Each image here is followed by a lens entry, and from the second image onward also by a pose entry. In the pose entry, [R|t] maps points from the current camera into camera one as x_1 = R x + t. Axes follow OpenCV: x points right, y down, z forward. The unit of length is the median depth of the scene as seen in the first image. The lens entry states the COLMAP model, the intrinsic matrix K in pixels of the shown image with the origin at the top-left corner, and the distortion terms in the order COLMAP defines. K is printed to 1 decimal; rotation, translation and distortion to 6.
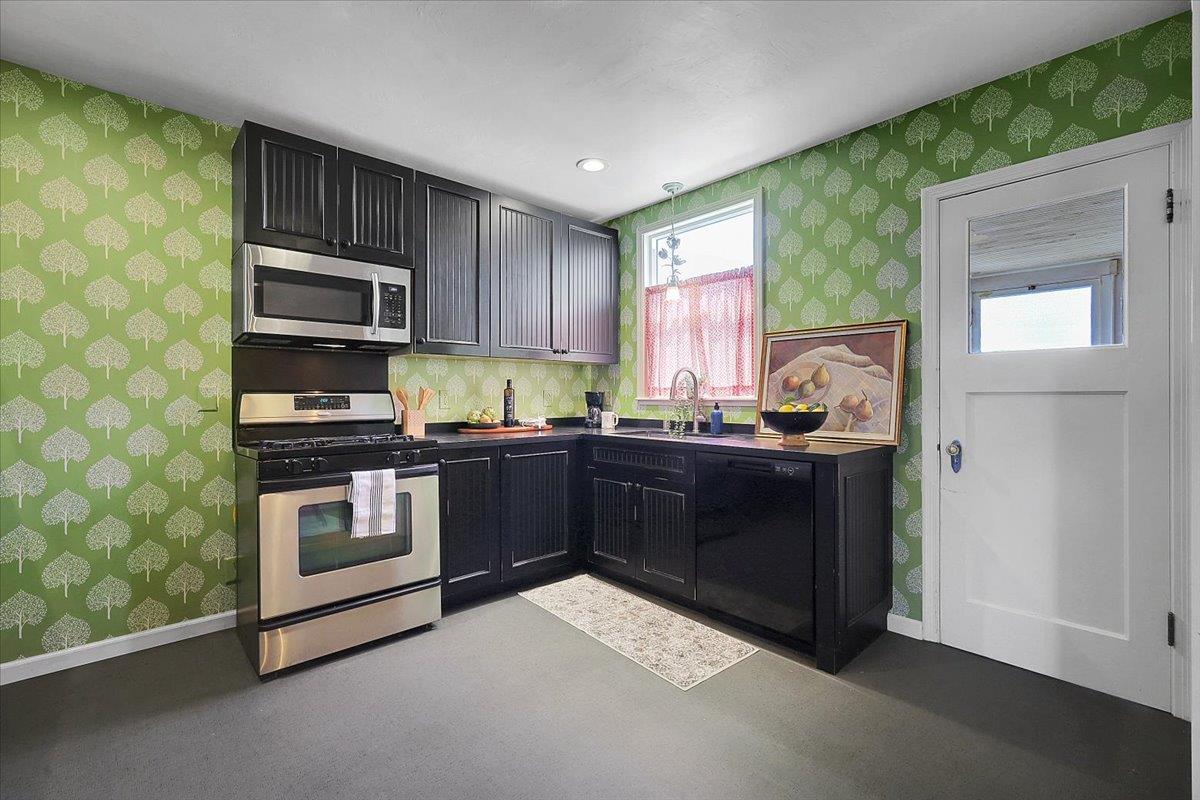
lens RADIAL K [[520.6, 0, 598.6], [0, 520.6, 395.1], [0, 0, 1]] dist [-0.000498, 0.000484]
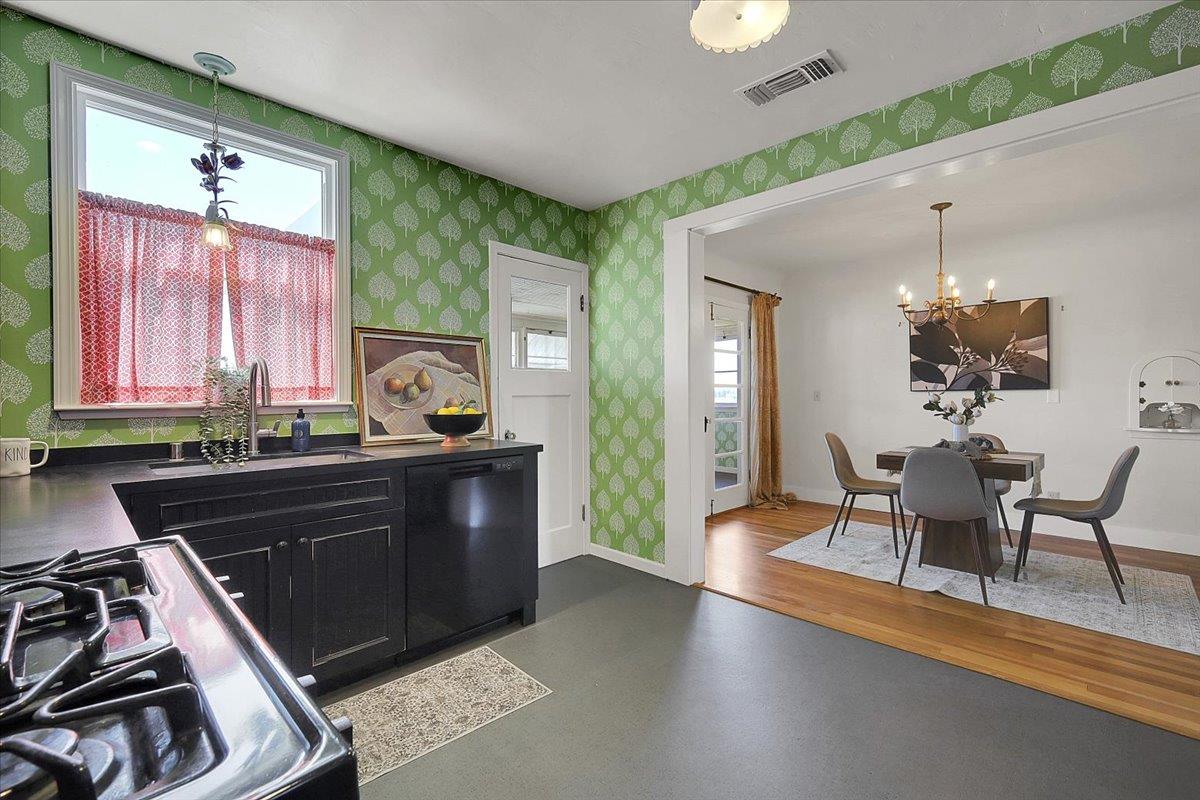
lens RADIAL K [[520.6, 0, 598.6], [0, 520.6, 395.1], [0, 0, 1]] dist [-0.000498, 0.000484]
pose [[-0.062307, -0.000426, 0.998057, -0.601622], [0.001908, 0.999998, 0.000546, -0.005440], [-0.998055, 0.001939, -0.062306, 0.693601]]
